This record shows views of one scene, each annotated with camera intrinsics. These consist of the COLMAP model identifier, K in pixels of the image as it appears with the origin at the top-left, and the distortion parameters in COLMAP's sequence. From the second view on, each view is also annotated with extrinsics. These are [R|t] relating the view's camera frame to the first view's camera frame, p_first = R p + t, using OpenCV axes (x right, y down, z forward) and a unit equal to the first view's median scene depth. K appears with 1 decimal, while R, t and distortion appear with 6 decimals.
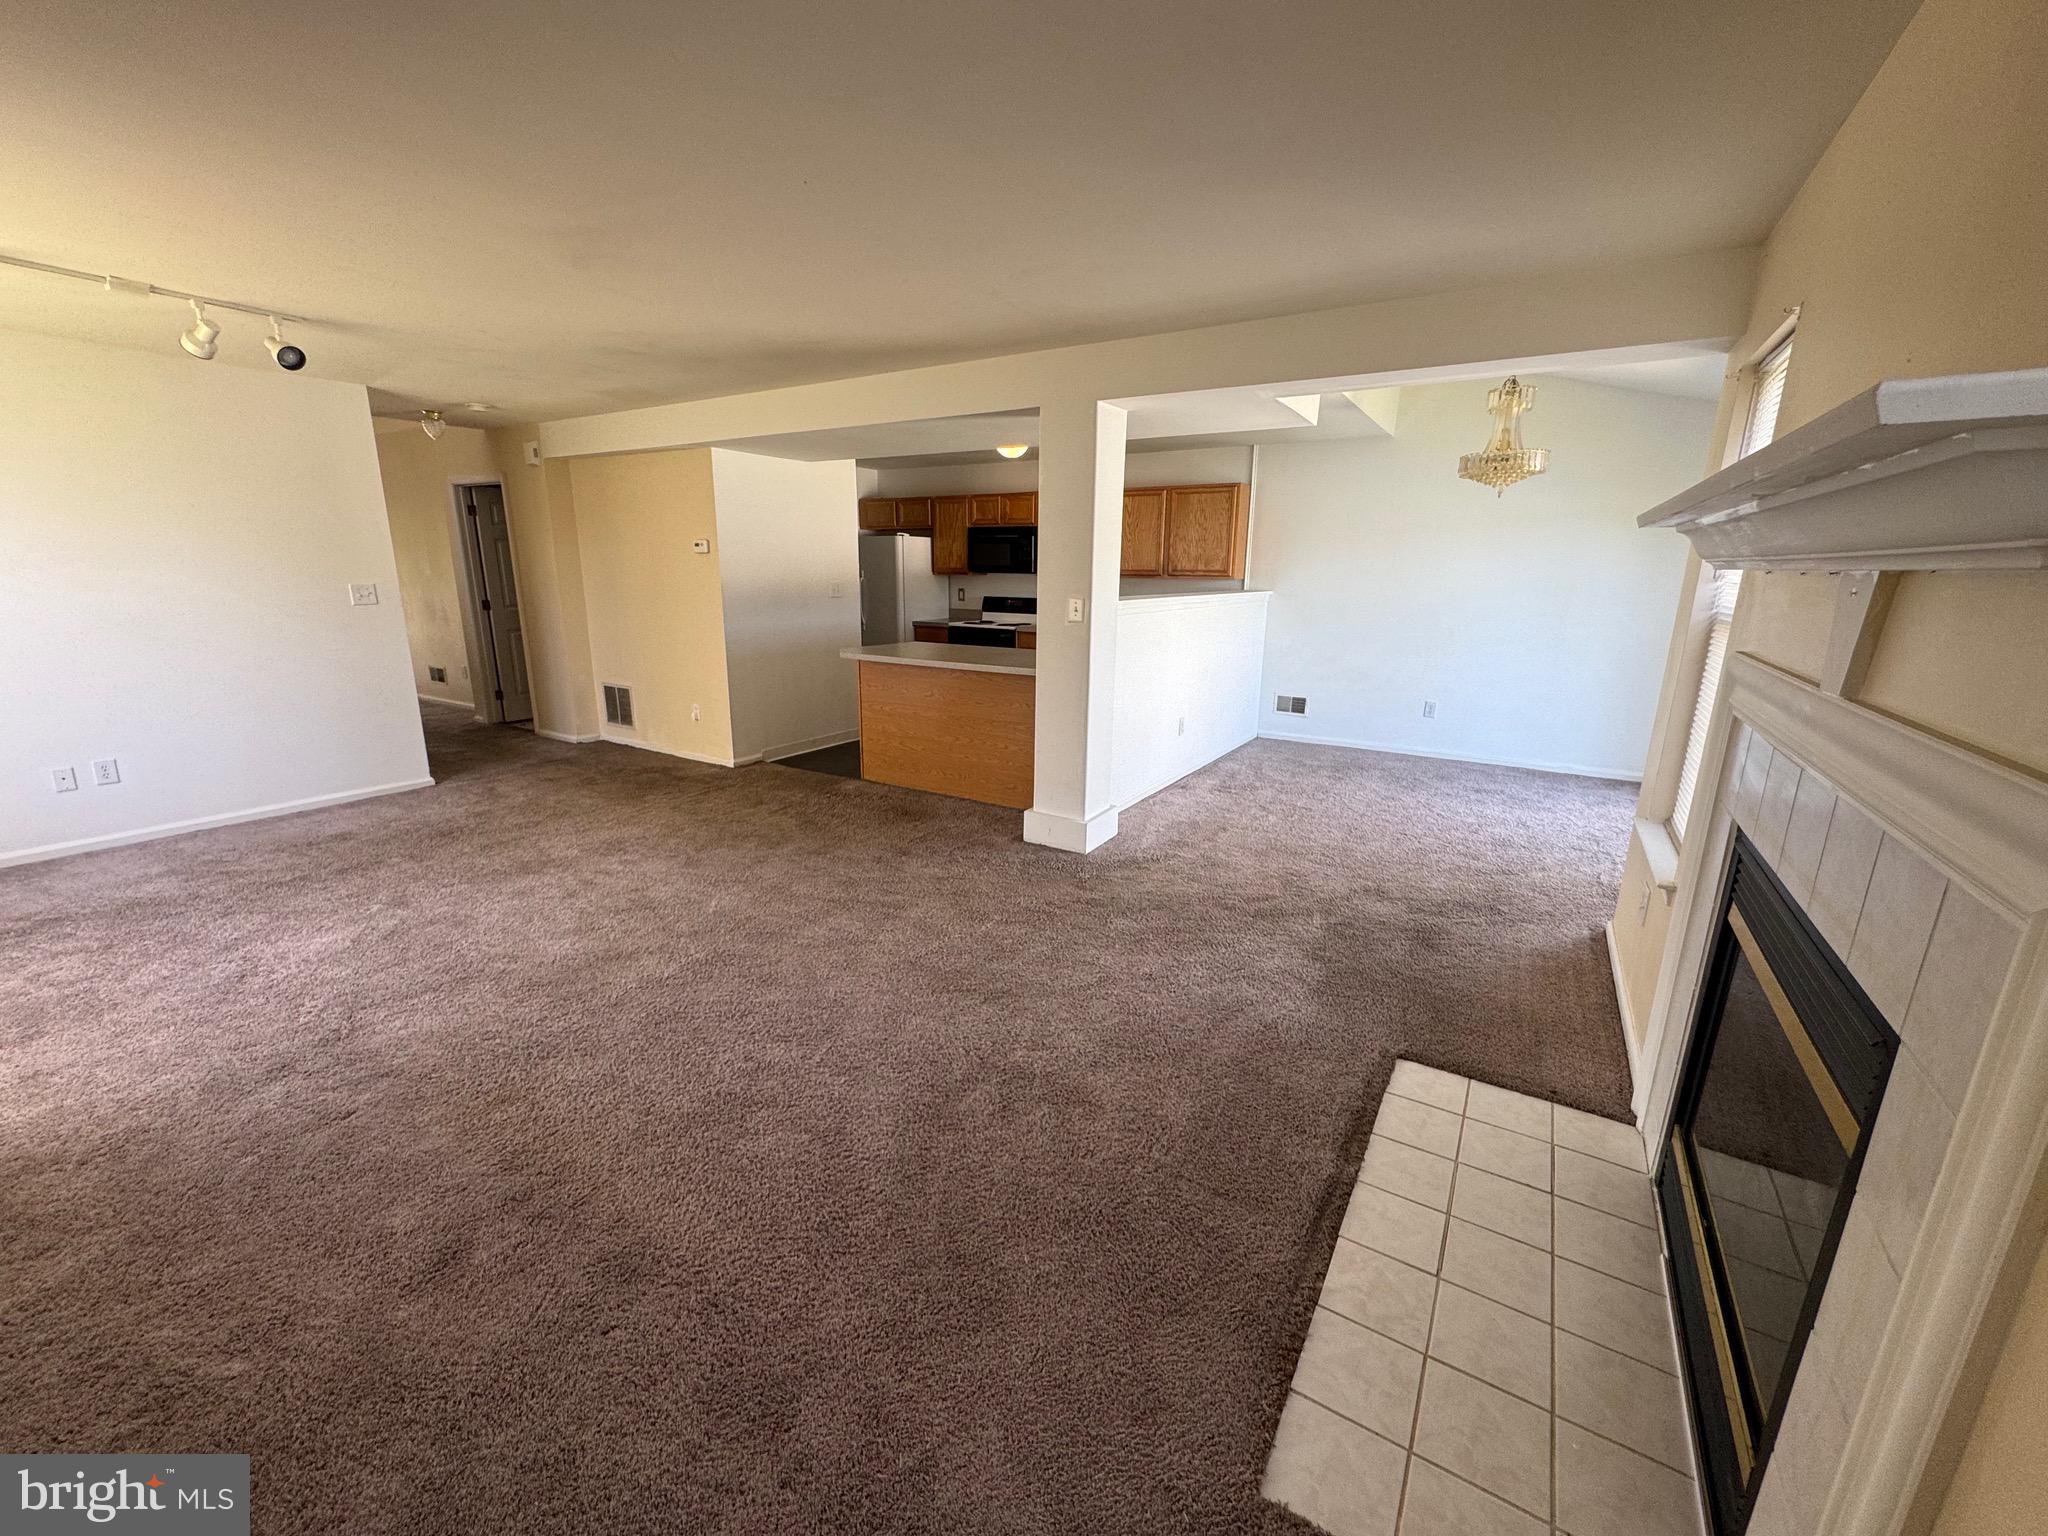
lens RADIAL K [[832.7, 0, 1024.0], [0, 832.7, 768.0], [0, 0, 1]] dist [0.000755, -0.000001]
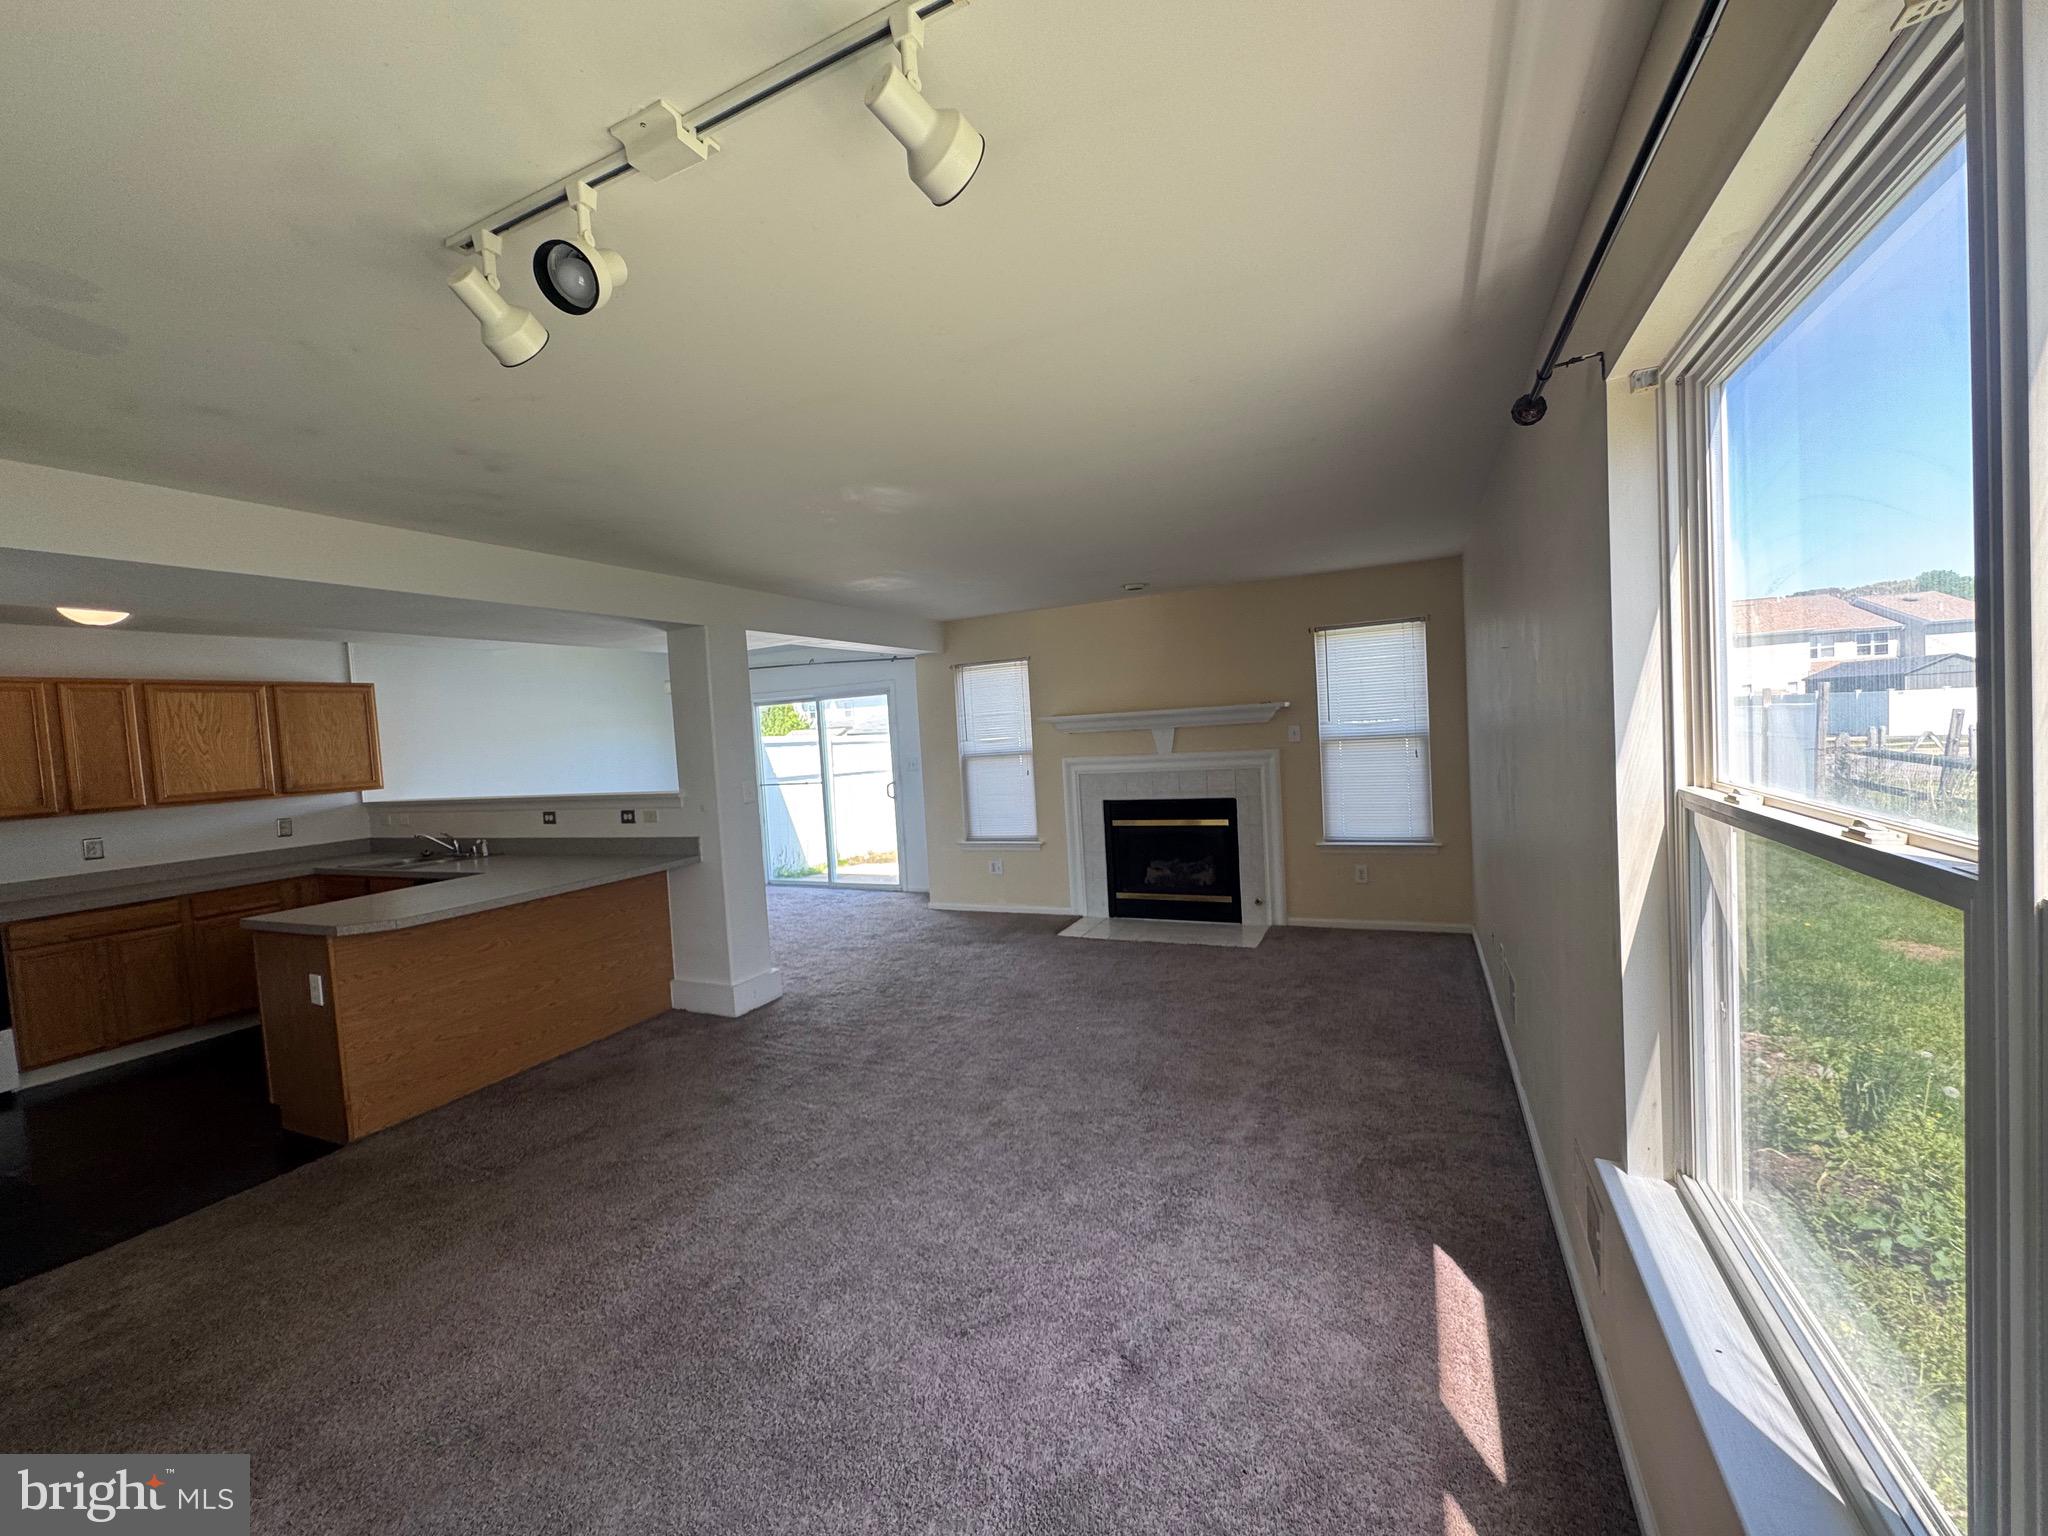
lens RADIAL K [[832.7, 0, 1024.0], [0, 832.7, 768.0], [0, 0, 1]] dist [0.000755, -0.000001]
pose [[-0.137816, -0.051981, 0.989093, -1.045818], [0.290463, 0.952594, 0.090535, -0.194963], [-0.946910, 0.299772, -0.116184, 0.679415]]
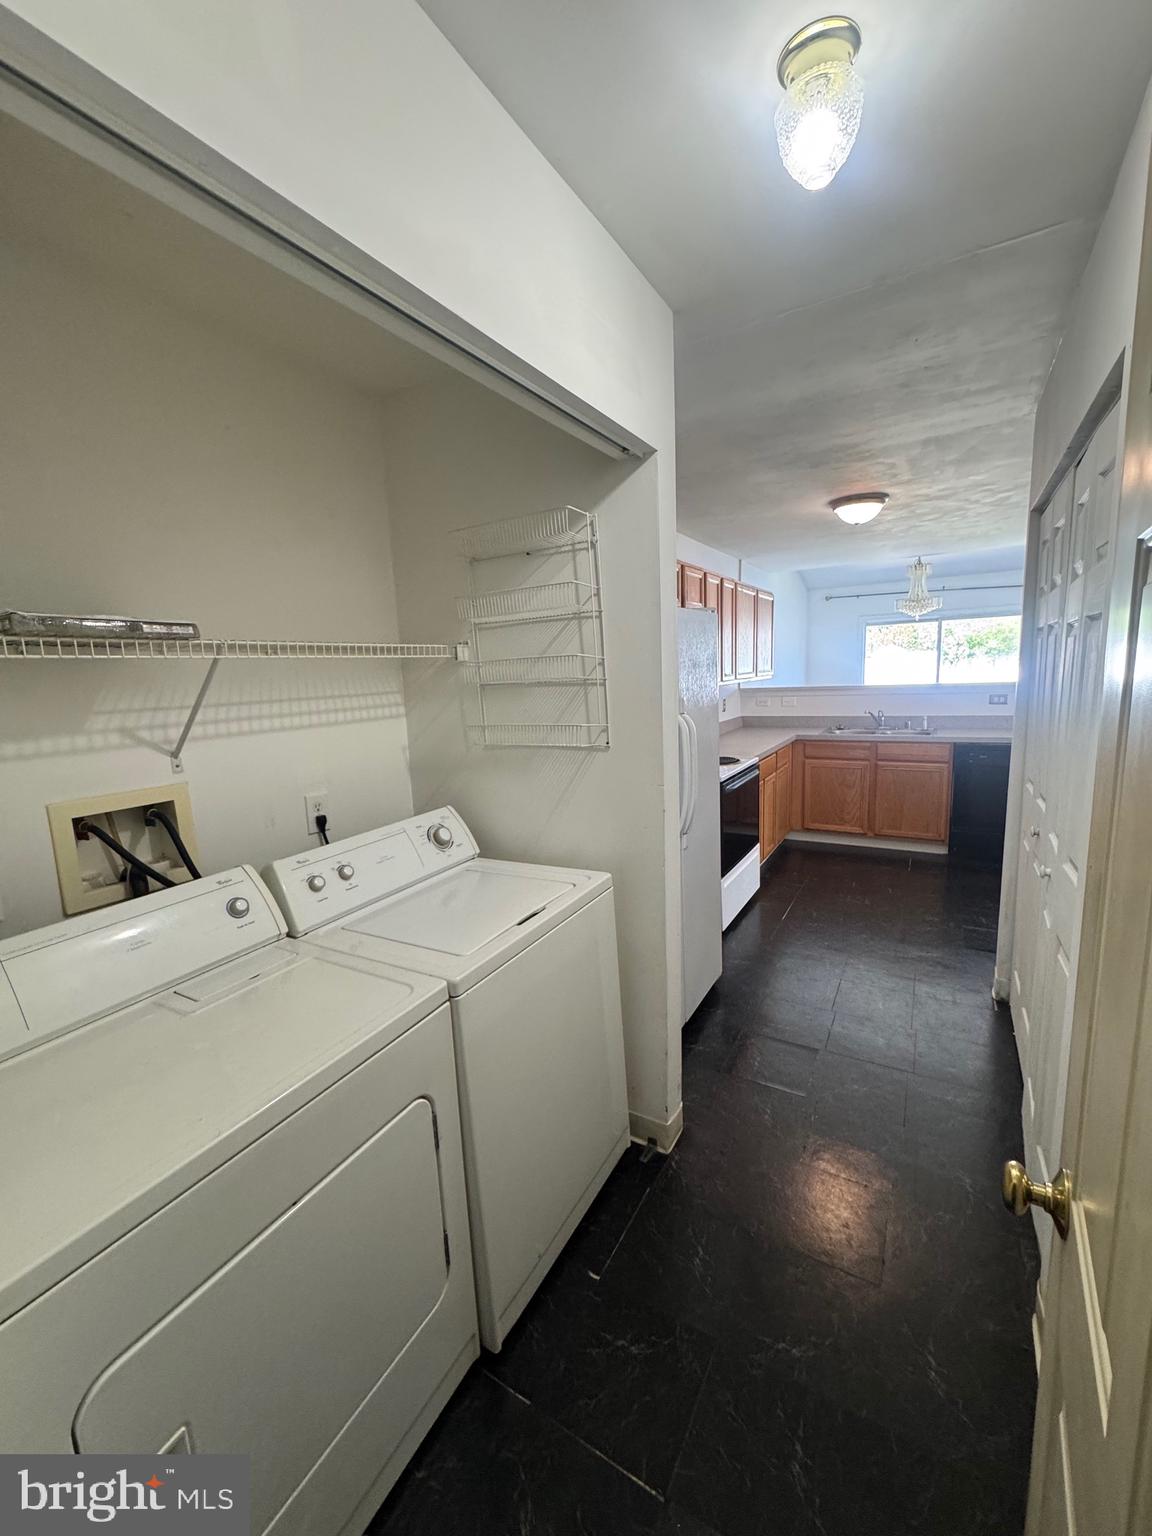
lens RADIAL K [[612.3, 0, 576.0], [0, 612.3, 768.0], [0, 0, 1]] dist [-0.001113, -0.000234]
pose [[-0.015728, -0.172713, 0.984847, -0.894157], [0.278255, 0.945304, 0.170222, -0.490430], [-0.960379, 0.276716, 0.033190, 1.893650]]
